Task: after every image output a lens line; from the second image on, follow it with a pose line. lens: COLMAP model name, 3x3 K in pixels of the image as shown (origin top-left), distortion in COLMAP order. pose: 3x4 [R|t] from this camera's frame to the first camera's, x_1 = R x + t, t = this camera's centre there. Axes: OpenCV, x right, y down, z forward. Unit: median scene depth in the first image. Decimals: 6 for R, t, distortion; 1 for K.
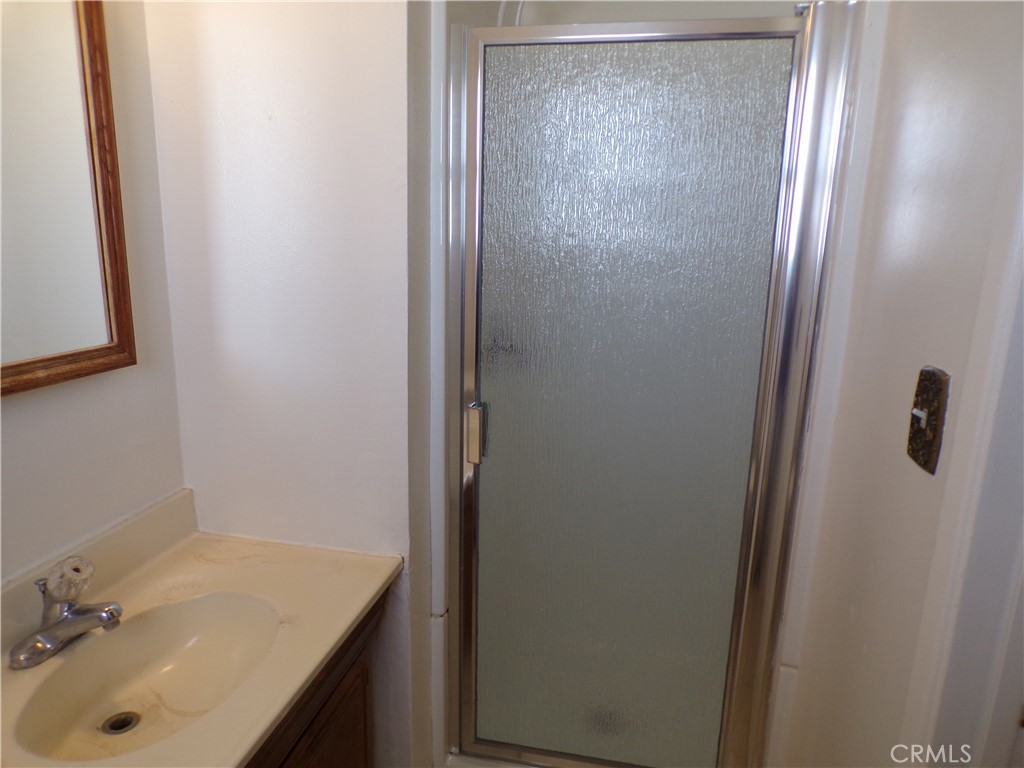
lens RADIAL K [[698.0, 0, 512.0], [0, 698.0, 384.0], [0, 0, 1]] dist [-0.001086, -0.000566]
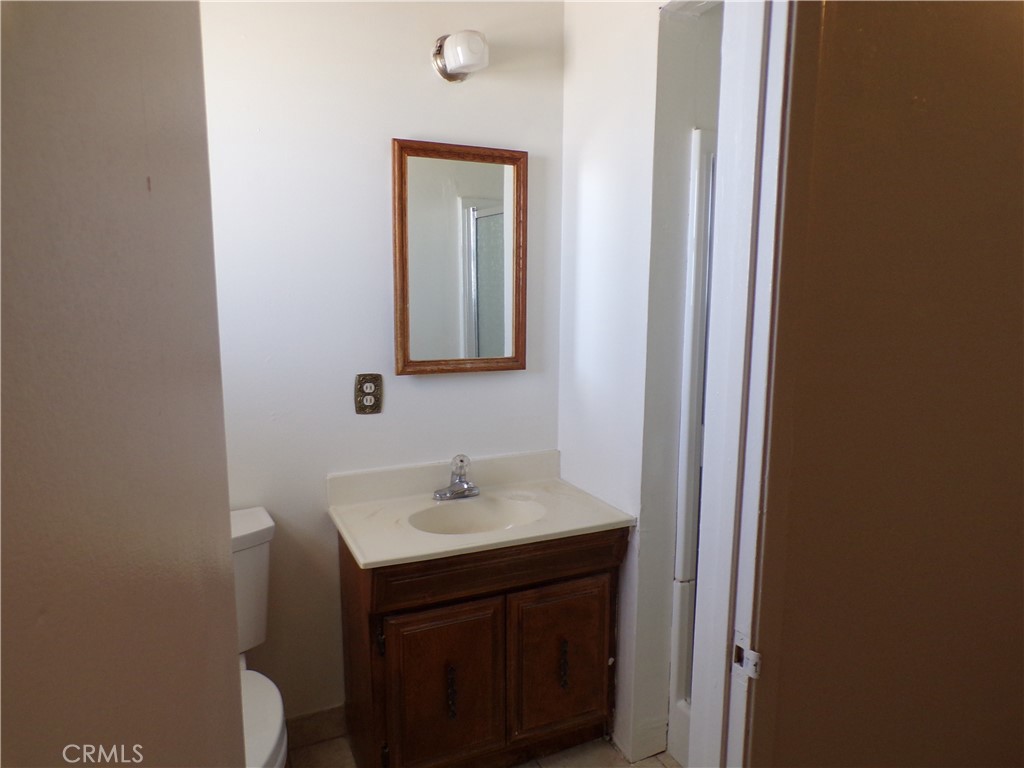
lens RADIAL K [[699.3, 0, 512.0], [0, 699.3, 384.0], [0, 0, 1]] dist [-0.022479, -0.001664]
pose [[0.605266, 0.095364, -0.790291, 0.918014], [-0.165513, 0.986177, -0.007762, 0.029802], [0.778626, 0.135501, 0.612683, -0.150764]]
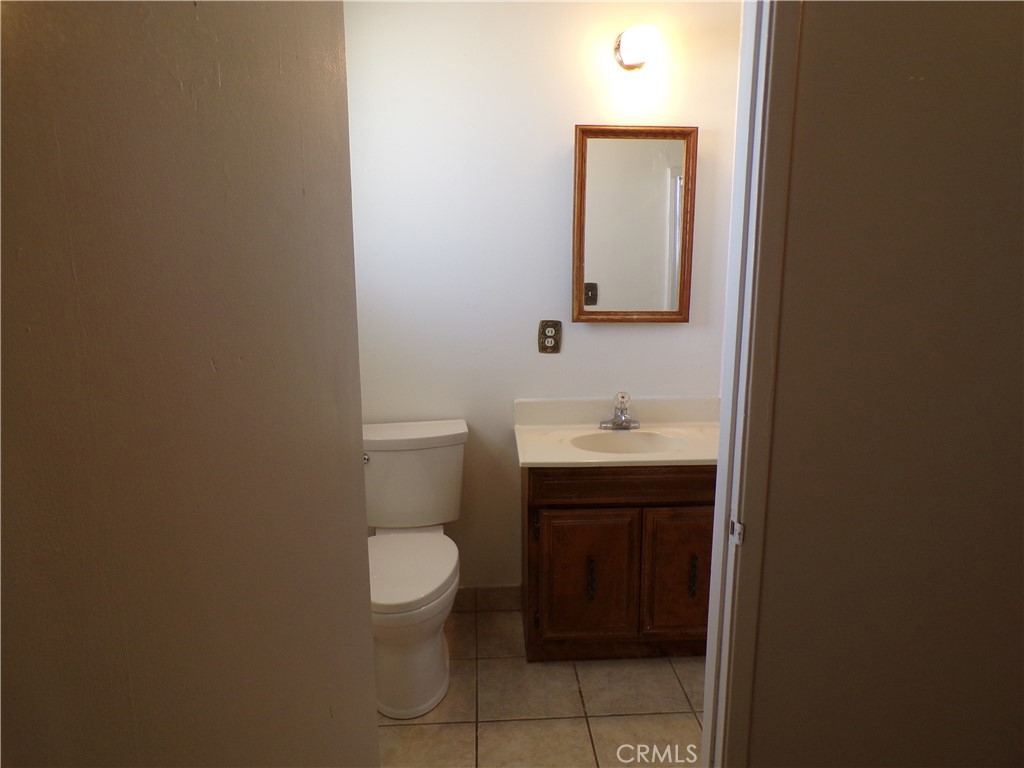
lens RADIAL K [[699.3, 0, 512.0], [0, 699.3, 384.0], [0, 0, 1]] dist [-0.022479, -0.001664]
pose [[0.259809, 0.158721, -0.952527, 1.358181], [-0.204604, 0.973052, 0.106334, 0.036637], [0.943735, 0.167264, 0.285282, -0.053822]]
